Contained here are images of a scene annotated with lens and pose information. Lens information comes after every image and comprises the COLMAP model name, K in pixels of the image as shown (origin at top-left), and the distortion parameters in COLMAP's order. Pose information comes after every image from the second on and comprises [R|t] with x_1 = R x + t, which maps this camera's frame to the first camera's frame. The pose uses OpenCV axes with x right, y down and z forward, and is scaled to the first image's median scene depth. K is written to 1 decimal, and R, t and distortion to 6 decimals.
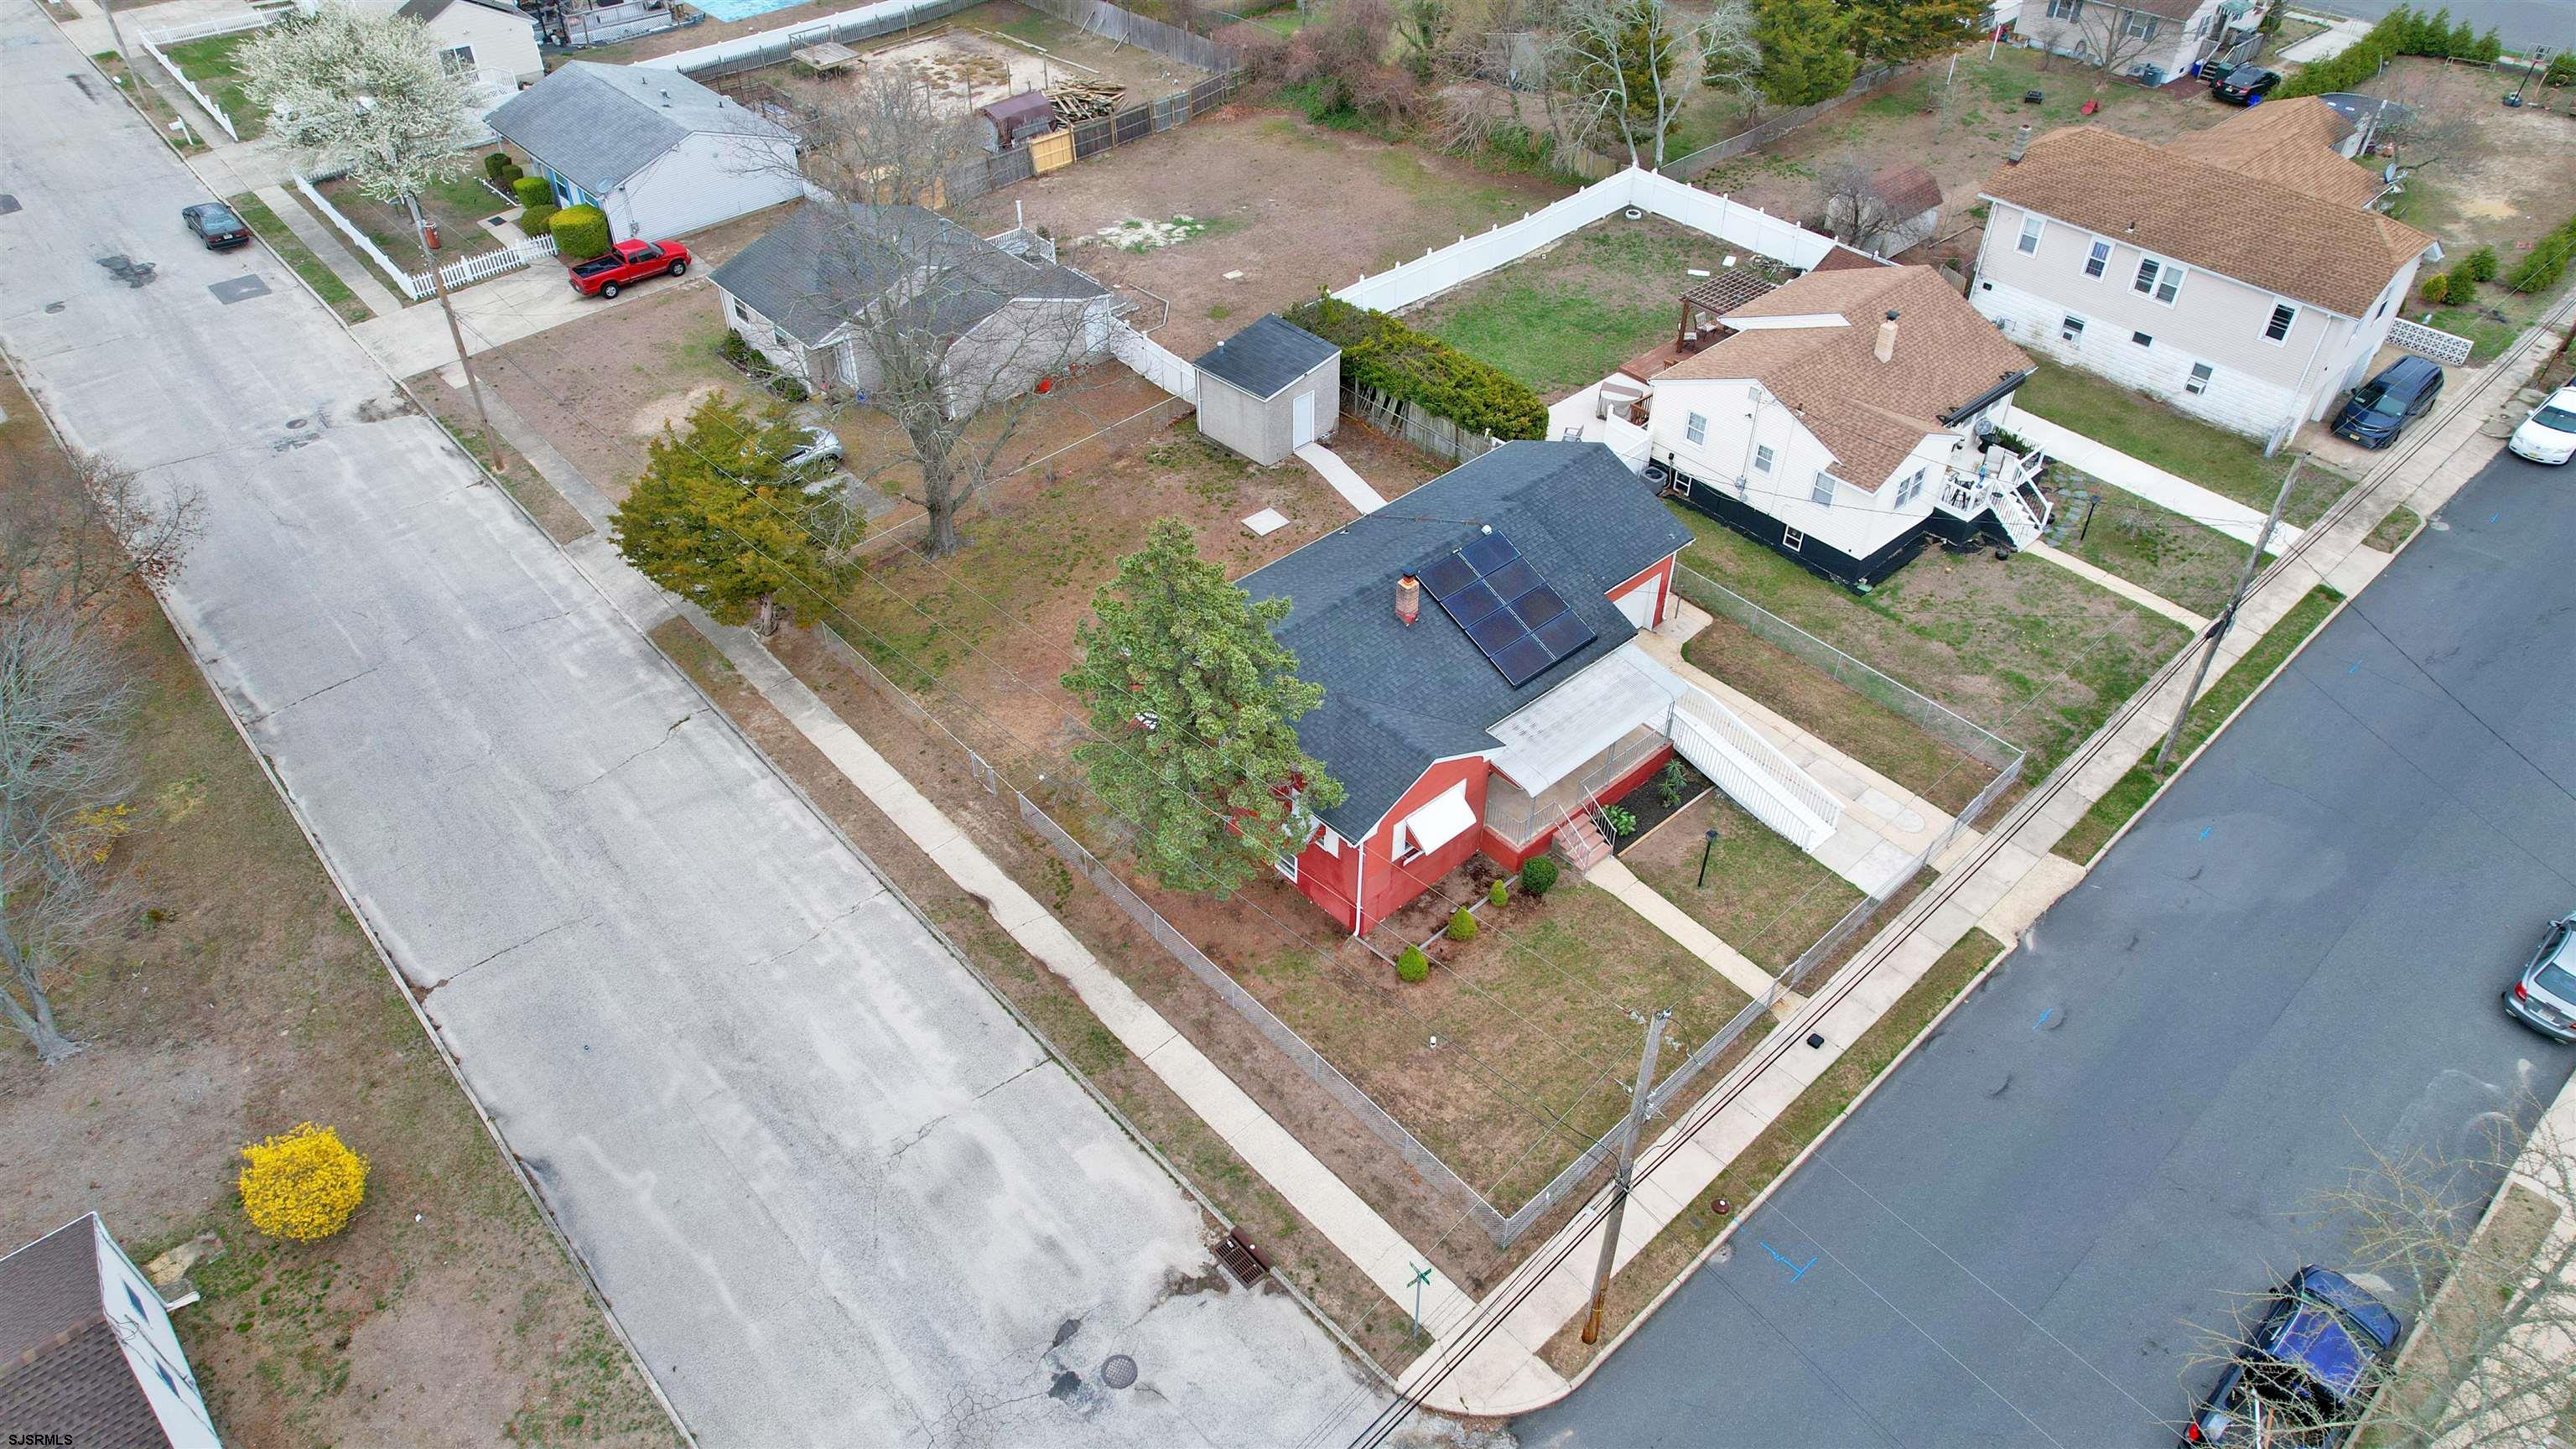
lens RADIAL K [[1644.9, 0, 1288.4], [0, 1644.9, 730.4], [0, 0, 1]] dist [-0.077506, 0.066816]
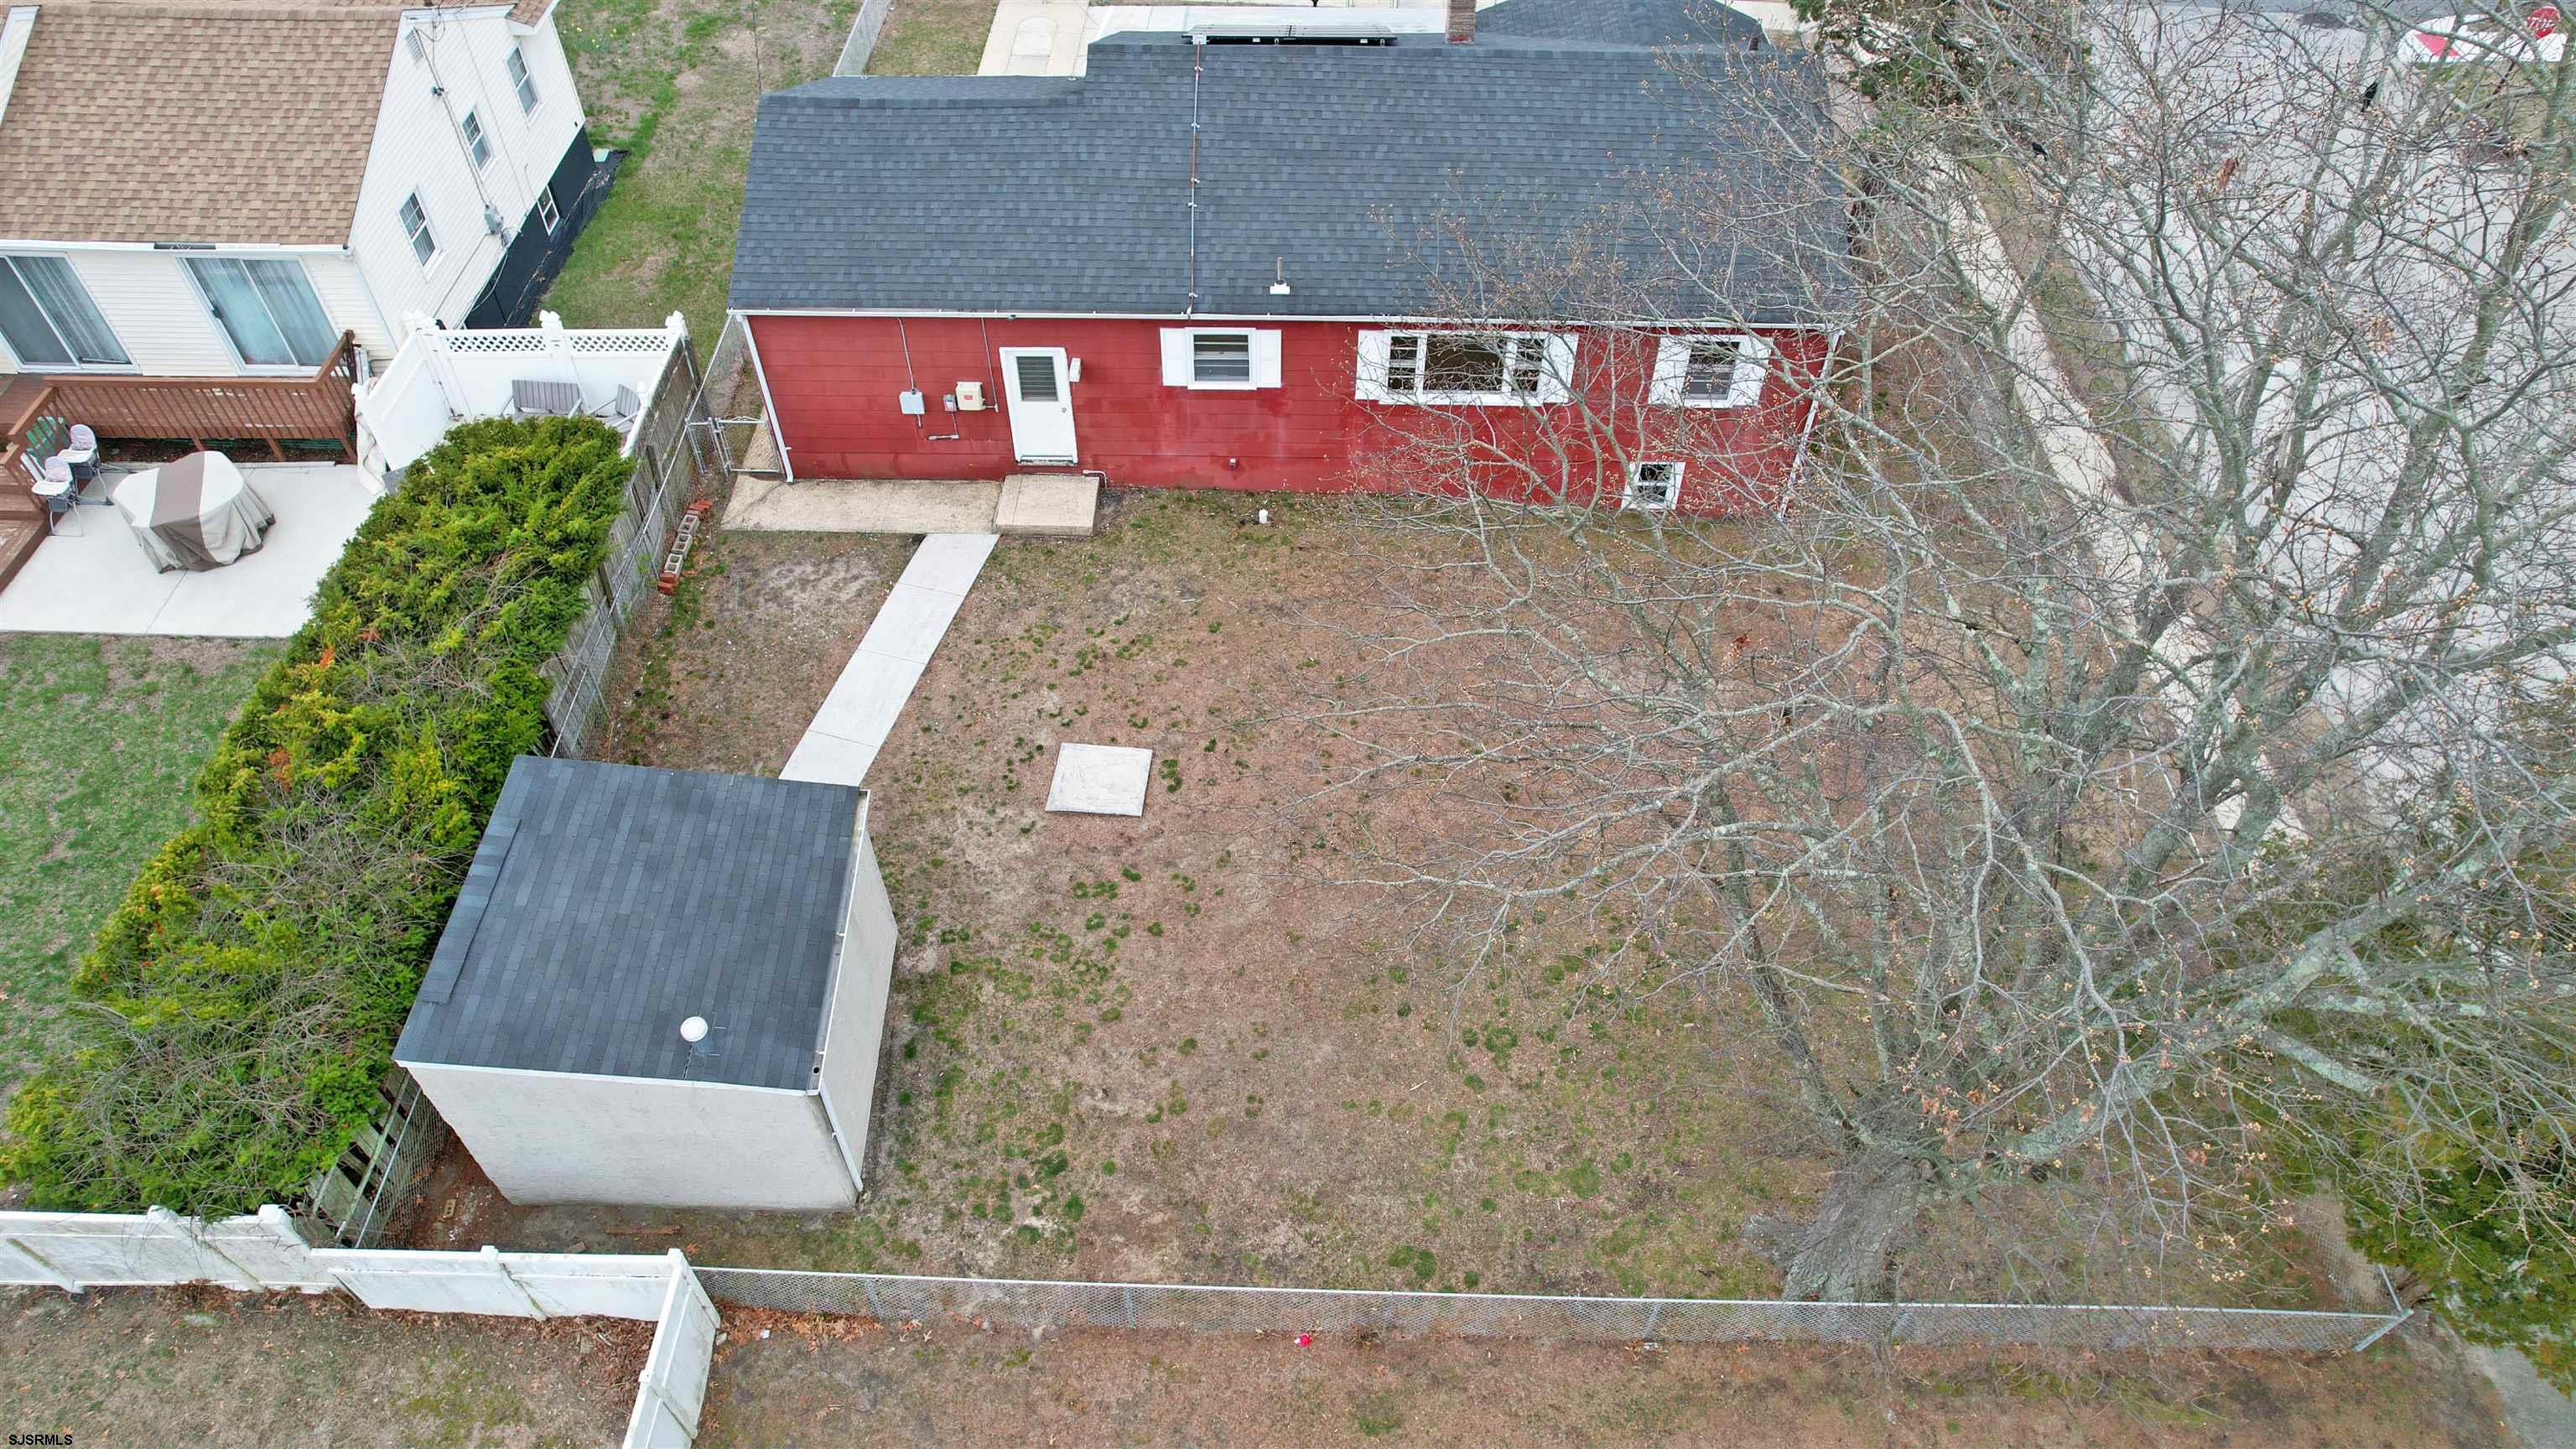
lens RADIAL K [[1644.9, 0, 1287.8], [0, 1644.9, 729.1], [0, 0, 1]] dist [-0.077506, 0.066816]
pose [[-0.733039, -0.512770, 0.446901, -0.255044], [0.436857, 0.148680, 0.887159, -0.538564], [-0.521354, 0.845553, 0.115019, 1.073672]]
